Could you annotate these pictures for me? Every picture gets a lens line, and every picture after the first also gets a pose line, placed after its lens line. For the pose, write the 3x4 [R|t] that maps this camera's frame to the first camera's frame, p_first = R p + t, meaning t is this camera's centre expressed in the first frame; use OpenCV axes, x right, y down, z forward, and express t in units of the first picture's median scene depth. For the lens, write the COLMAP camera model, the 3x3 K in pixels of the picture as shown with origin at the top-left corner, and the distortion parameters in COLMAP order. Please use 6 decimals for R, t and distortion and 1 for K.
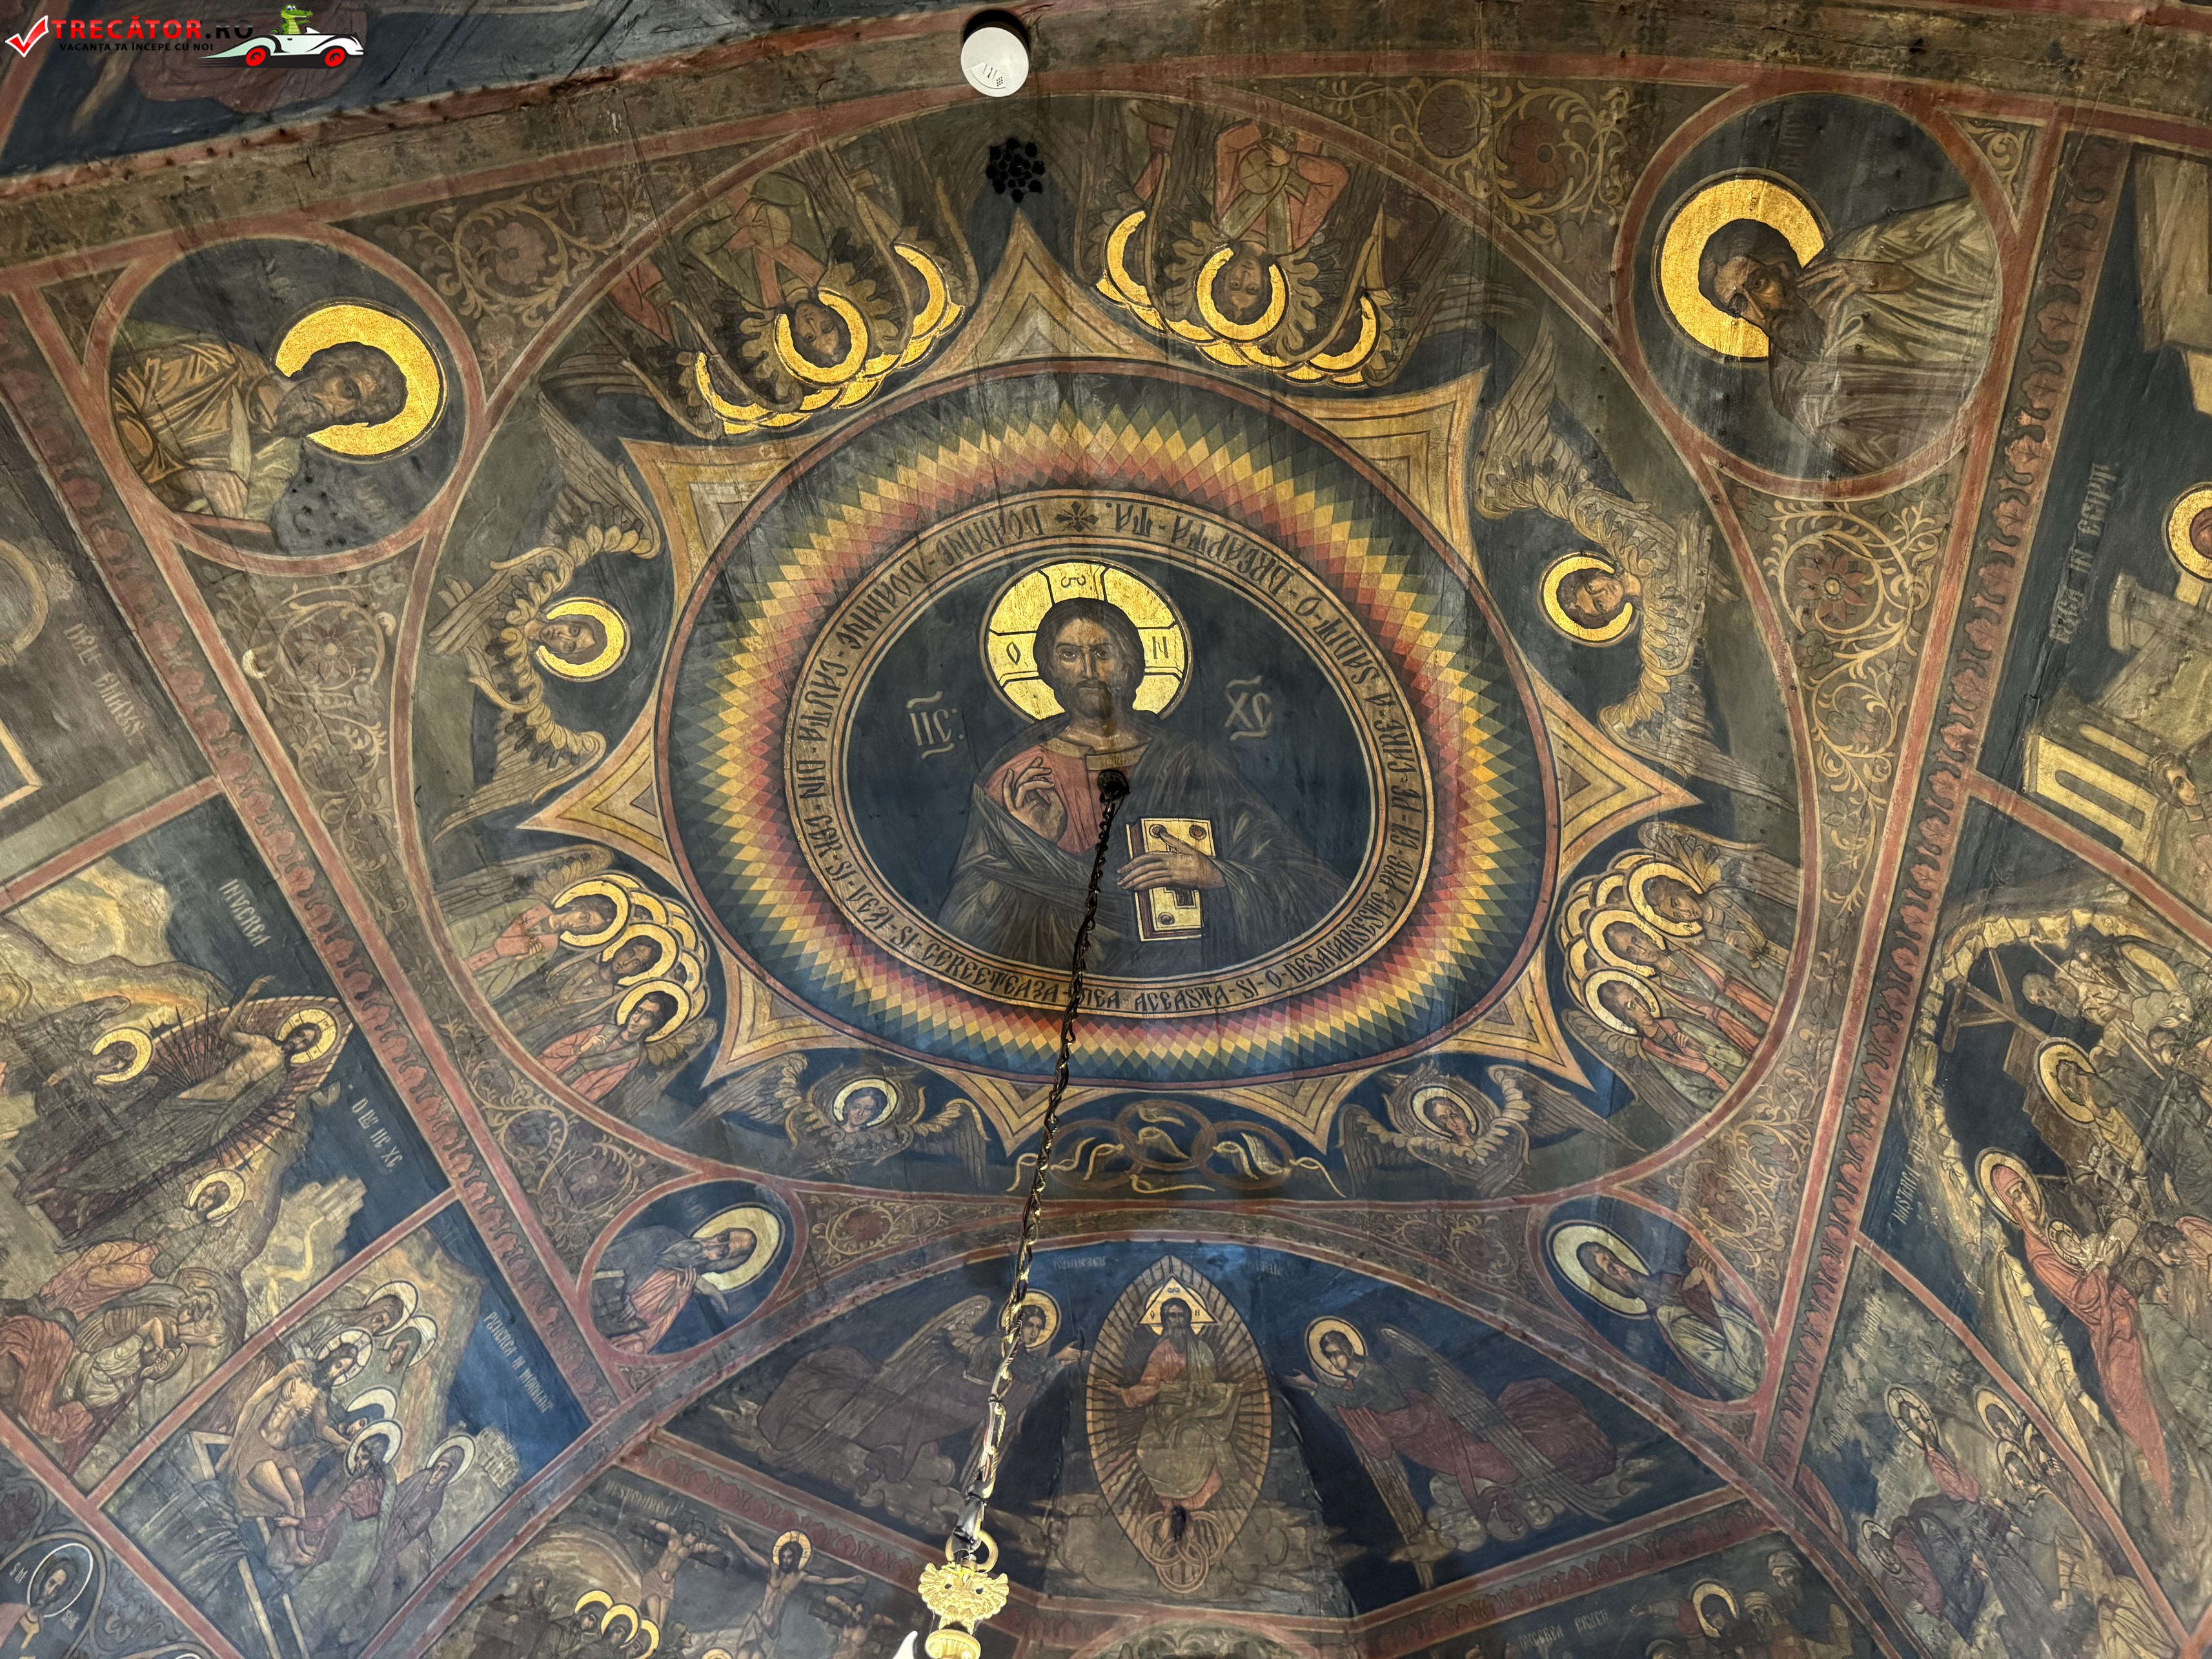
lens RADIAL K [[1554.4, 0, 1106.0], [0, 1554.4, 829.5], [0, 0, 1]] dist [0.009880, -0.018880]
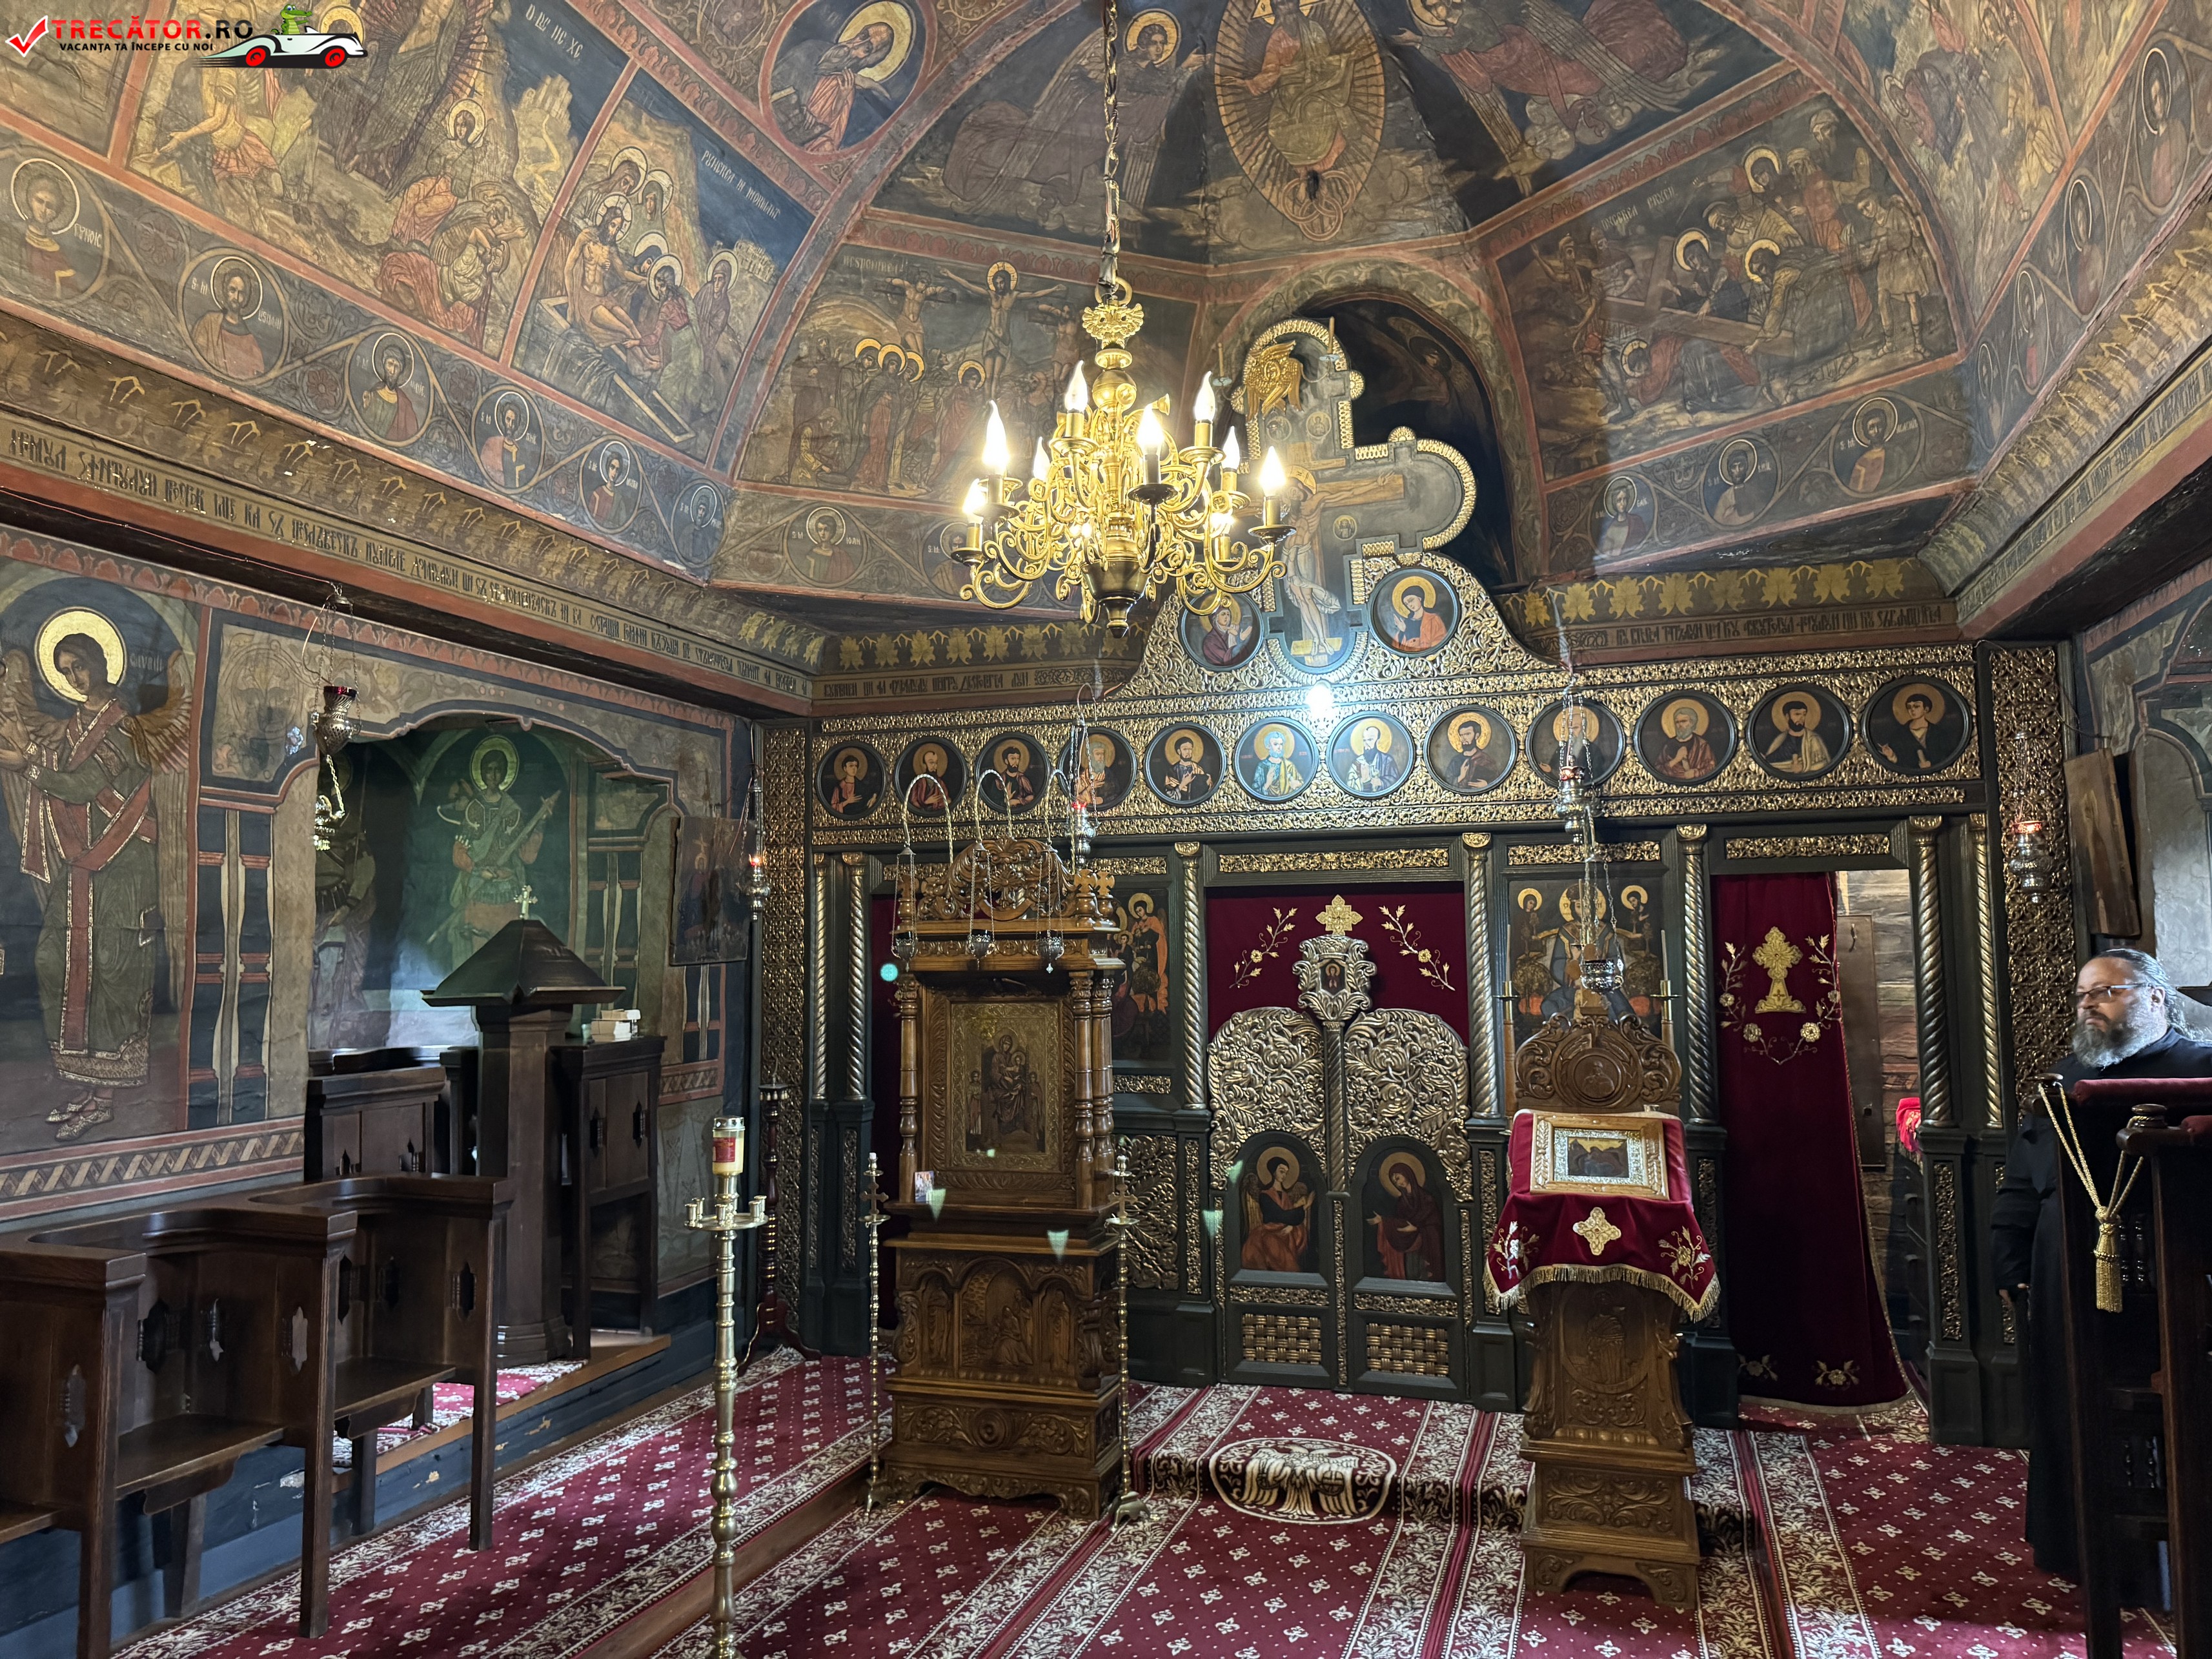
lens RADIAL K [[1554.4, 0, 1106.0], [0, 1554.4, 829.5], [0, 0, 1]] dist [0.009880, -0.018880]
pose [[0.972690, -0.137143, -0.187258, 0.064105], [0.230665, 0.660966, 0.714085, -0.141546], [0.025839, -0.737778, 0.674549, -0.202428]]
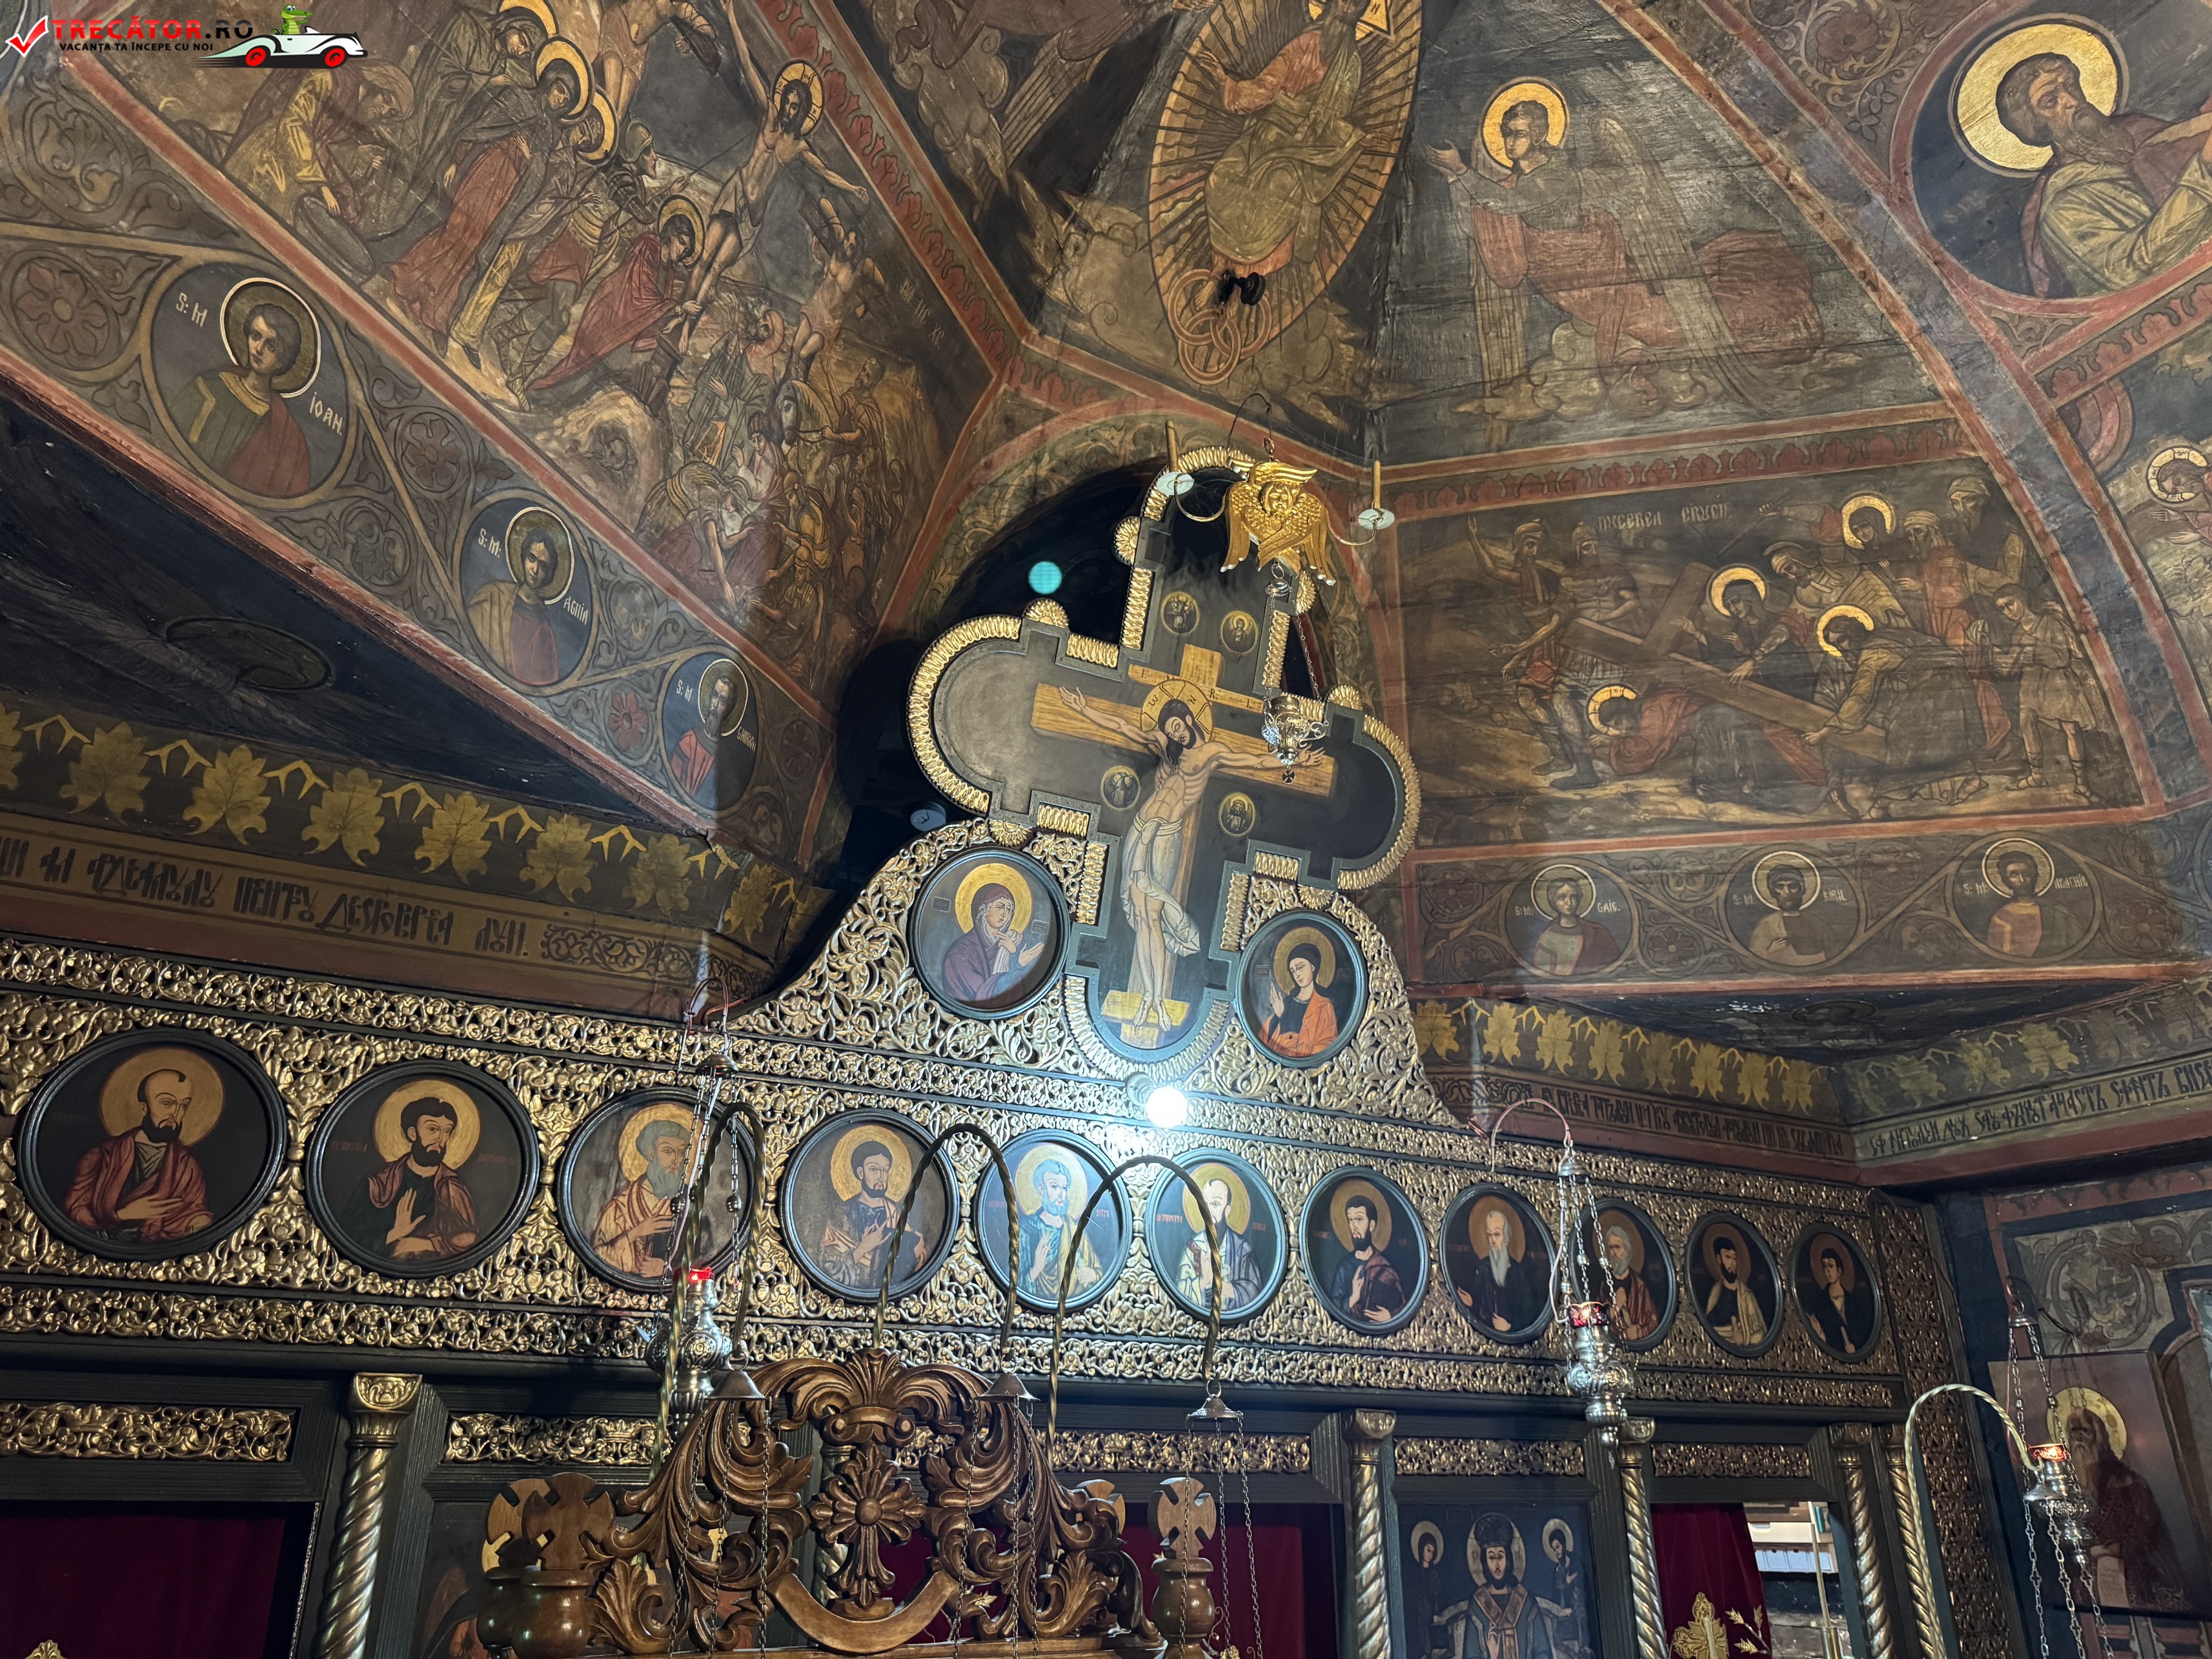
lens RADIAL K [[1501.9, 0, 1107.6], [0, 1501.9, 844.5], [0, 0, 1]] dist [0.043504, -0.071656]
pose [[0.812429, 0.129497, 0.568498, -0.493388], [-0.404297, 0.827669, 0.389239, 0.543420], [-0.420123, -0.546071, 0.724778, 0.488308]]
